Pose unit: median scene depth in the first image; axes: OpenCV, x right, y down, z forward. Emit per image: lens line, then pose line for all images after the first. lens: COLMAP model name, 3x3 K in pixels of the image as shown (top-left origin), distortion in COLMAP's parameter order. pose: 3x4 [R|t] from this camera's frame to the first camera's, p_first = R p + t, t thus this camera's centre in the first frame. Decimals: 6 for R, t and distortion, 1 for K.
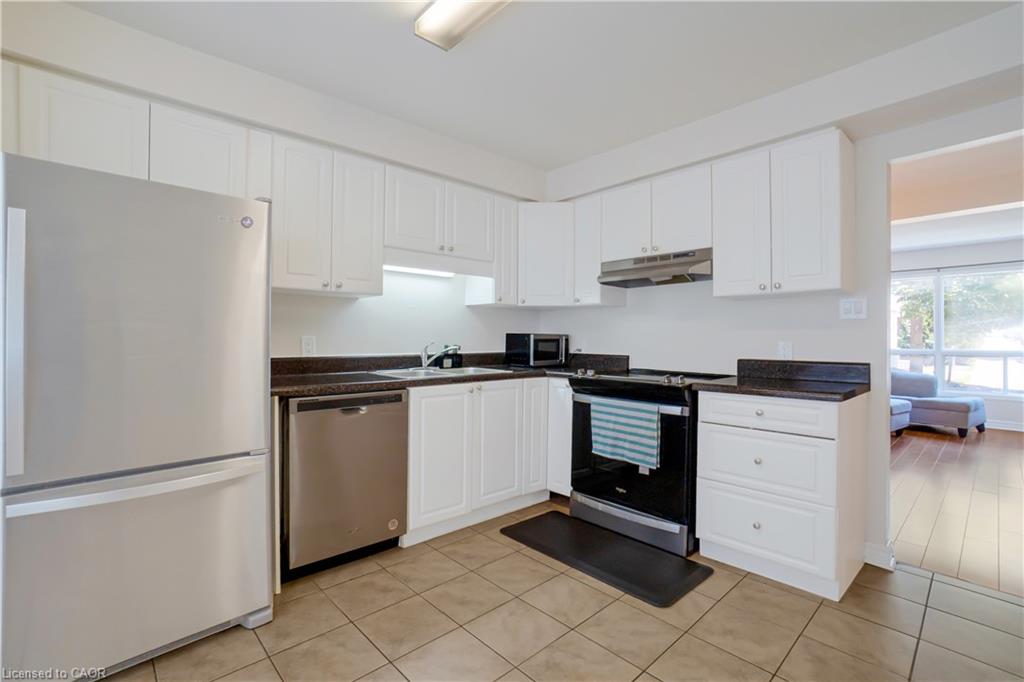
lens RADIAL K [[460.0, 0, 485.7], [0, 460.0, 341.5], [0, 0, 1]] dist [-0.003568, -0.000077]
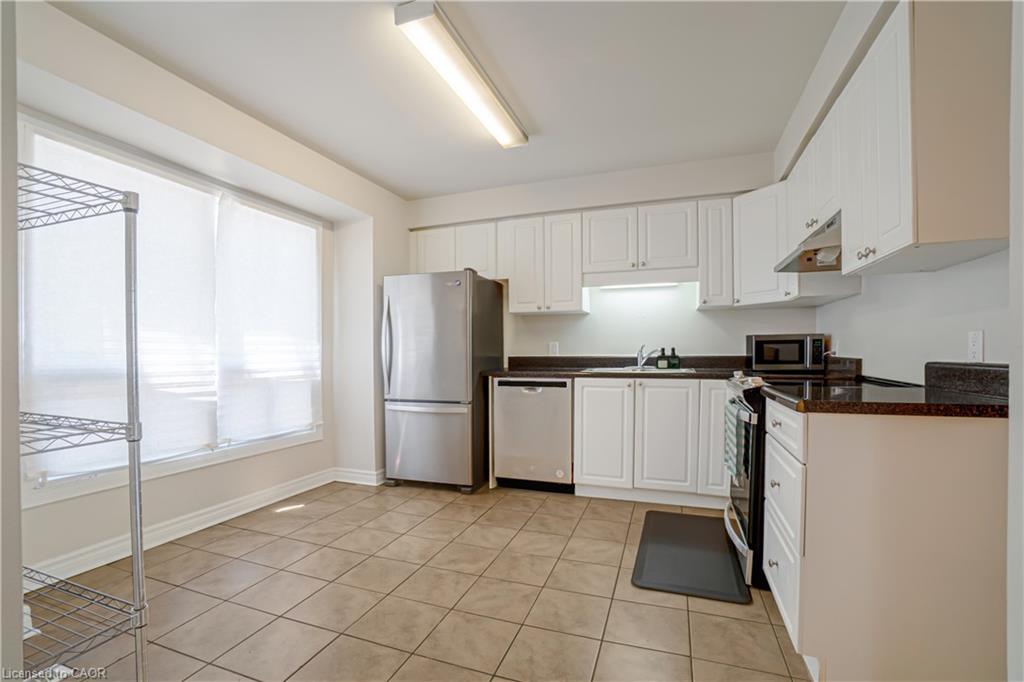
lens RADIAL K [[460.2, 0, 513.3], [0, 460.2, 359.4], [0, 0, 1]] dist [-0.001377, 0.000014]
pose [[0.483586, 0.007321, -0.875266, 0.837364], [0.001360, 0.999958, 0.009115, 0.029308], [0.875296, -0.005598, 0.483556, 0.166050]]
